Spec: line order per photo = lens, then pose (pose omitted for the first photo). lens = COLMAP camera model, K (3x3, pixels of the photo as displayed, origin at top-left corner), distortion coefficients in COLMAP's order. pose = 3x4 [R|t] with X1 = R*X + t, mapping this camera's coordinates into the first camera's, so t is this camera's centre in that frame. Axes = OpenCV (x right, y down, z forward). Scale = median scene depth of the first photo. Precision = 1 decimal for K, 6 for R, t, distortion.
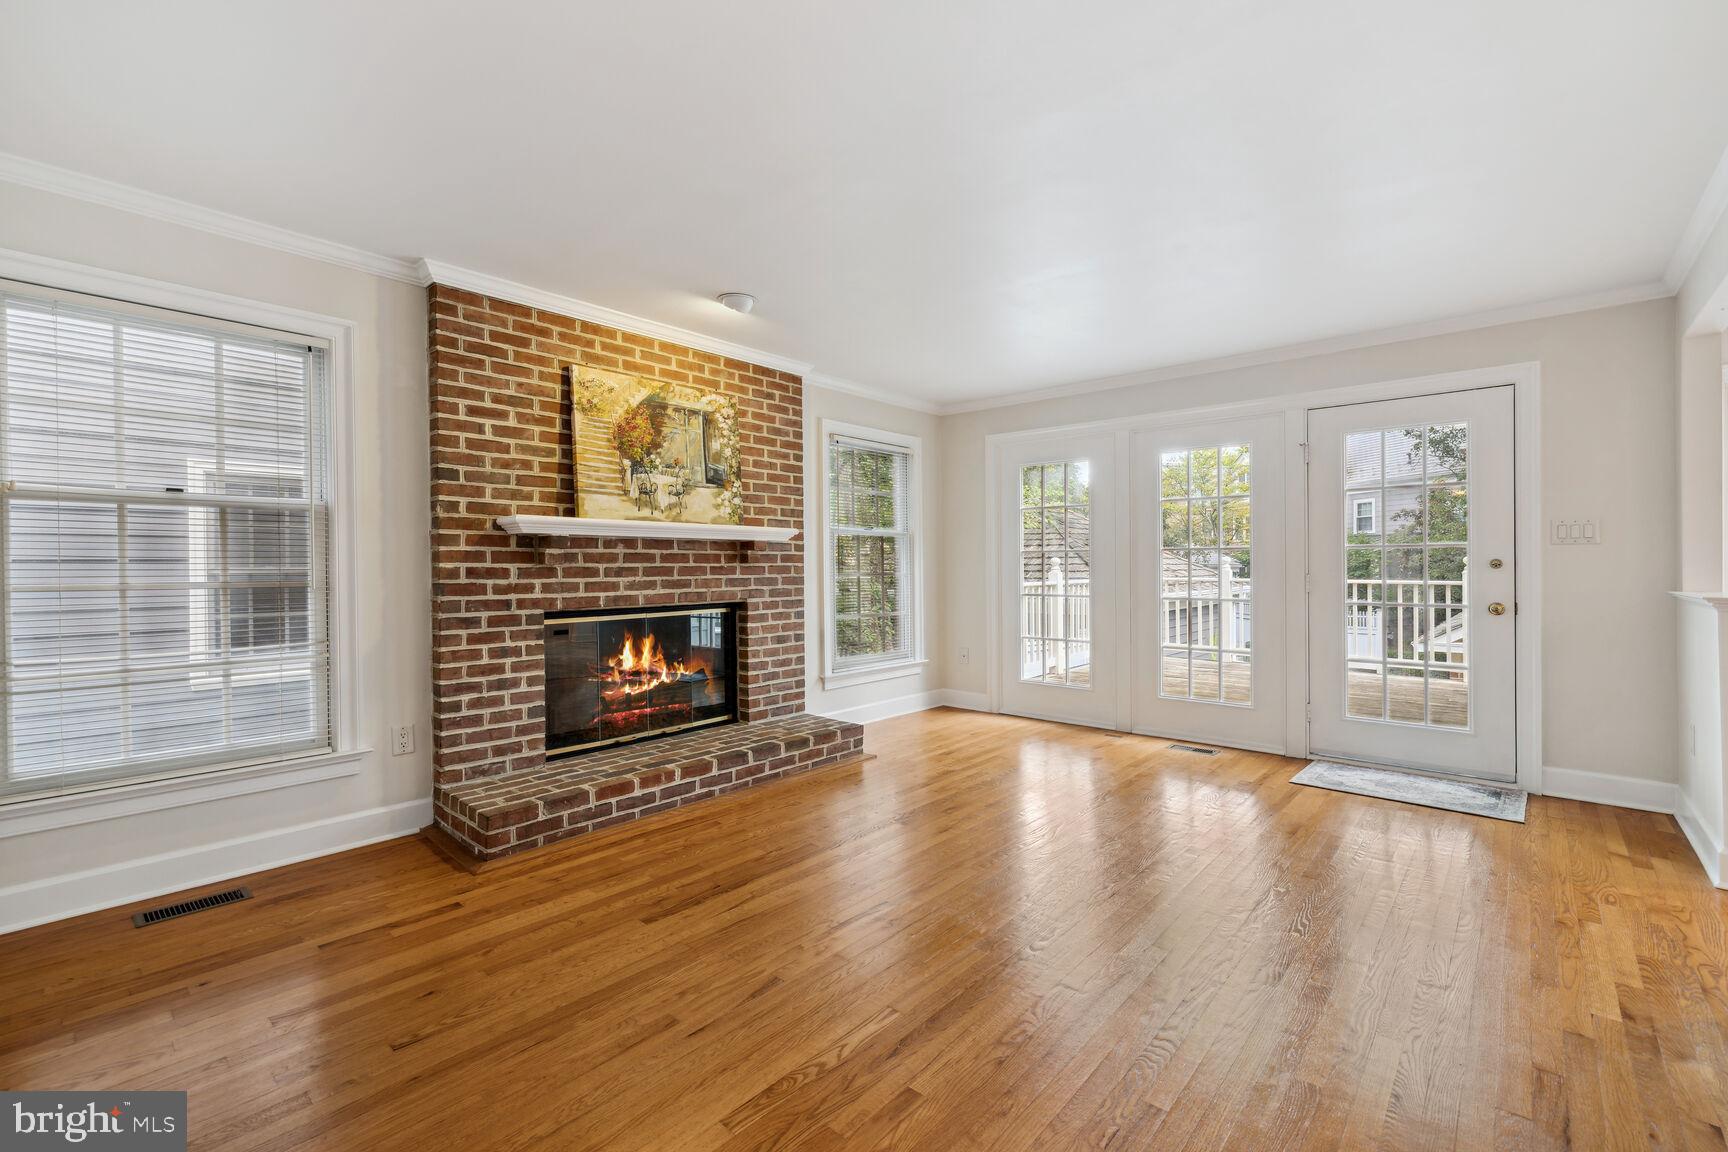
lens RADIAL K [[736.0, 0, 861.9], [0, 736.0, 567.5], [0, 0, 1]] dist [0.001248, 0.000058]
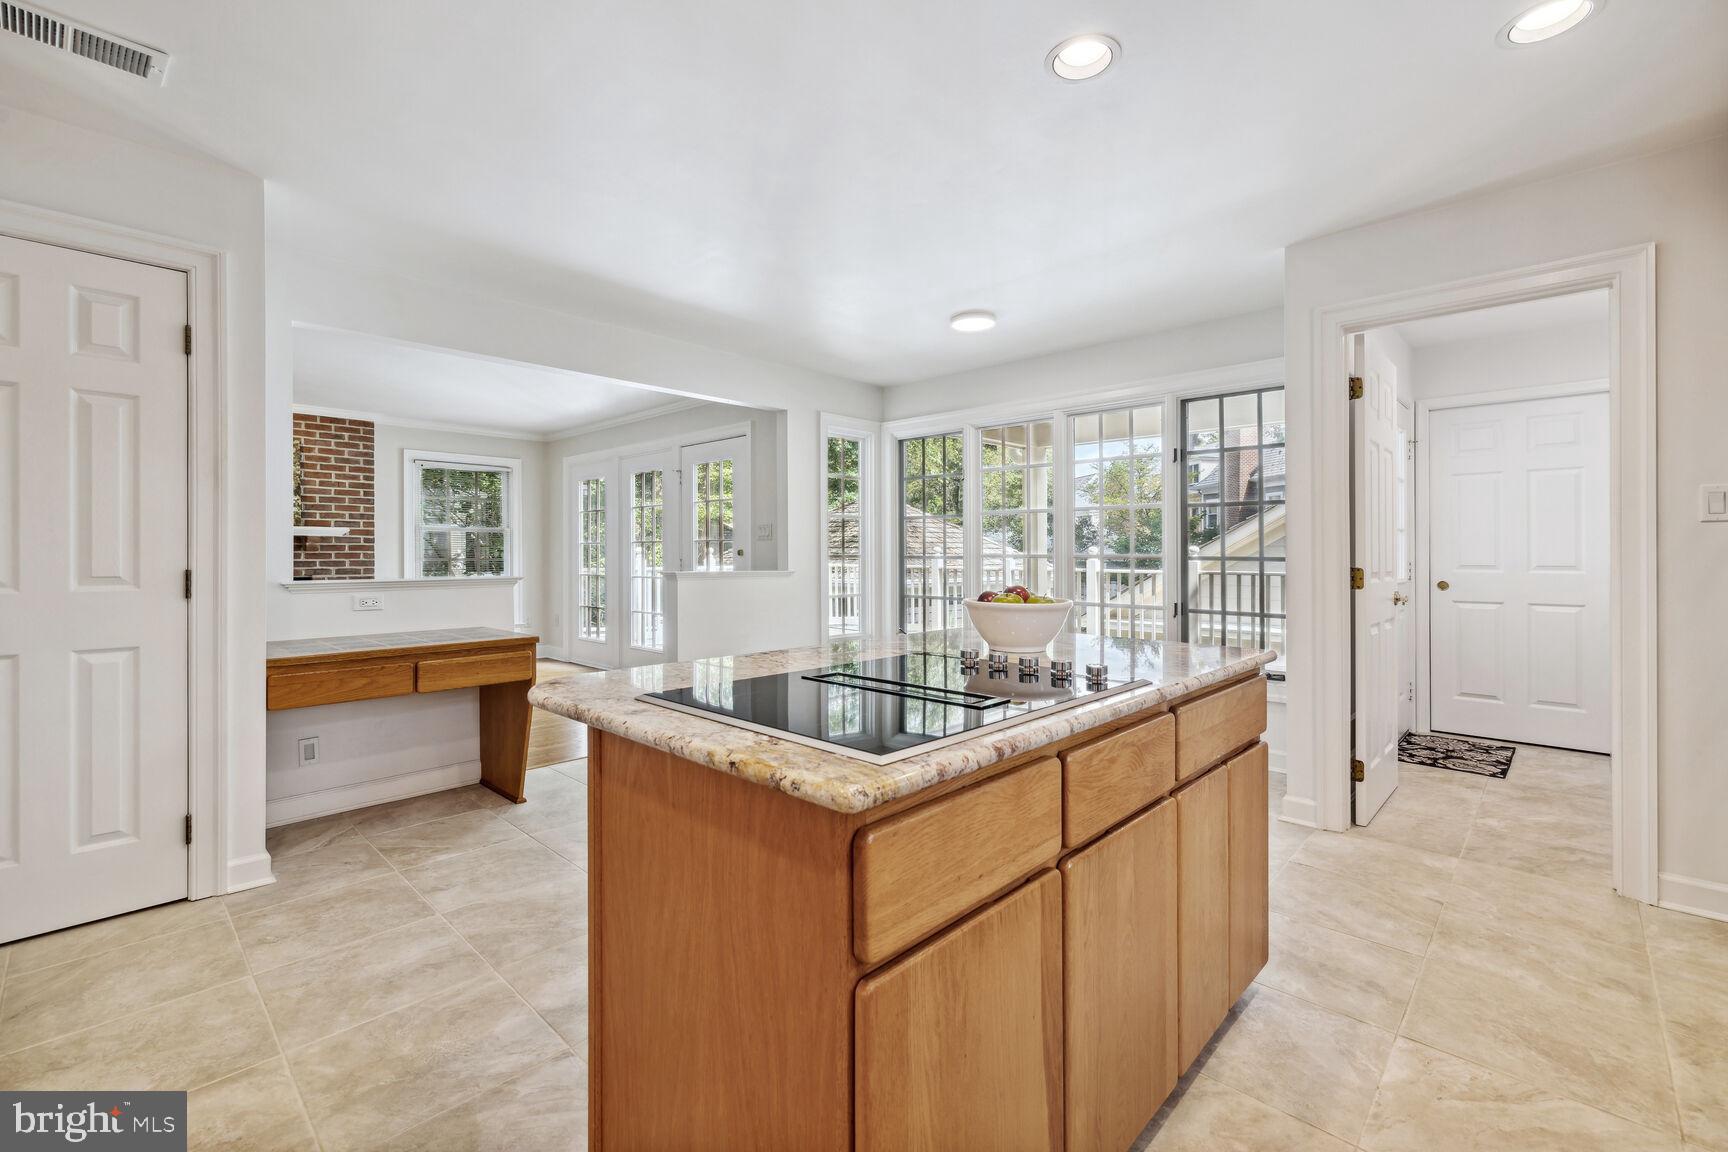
lens RADIAL K [[736.0, 0, 866.5], [0, 736.0, 560.7], [0, 0, 1]] dist [0.001248, 0.000058]
pose [[0.999529, 0.002103, -0.030614, 0.958564], [-0.001945, 0.999985, 0.005177, 0.003743], [0.030625, -0.005115, 0.999518, -0.426950]]
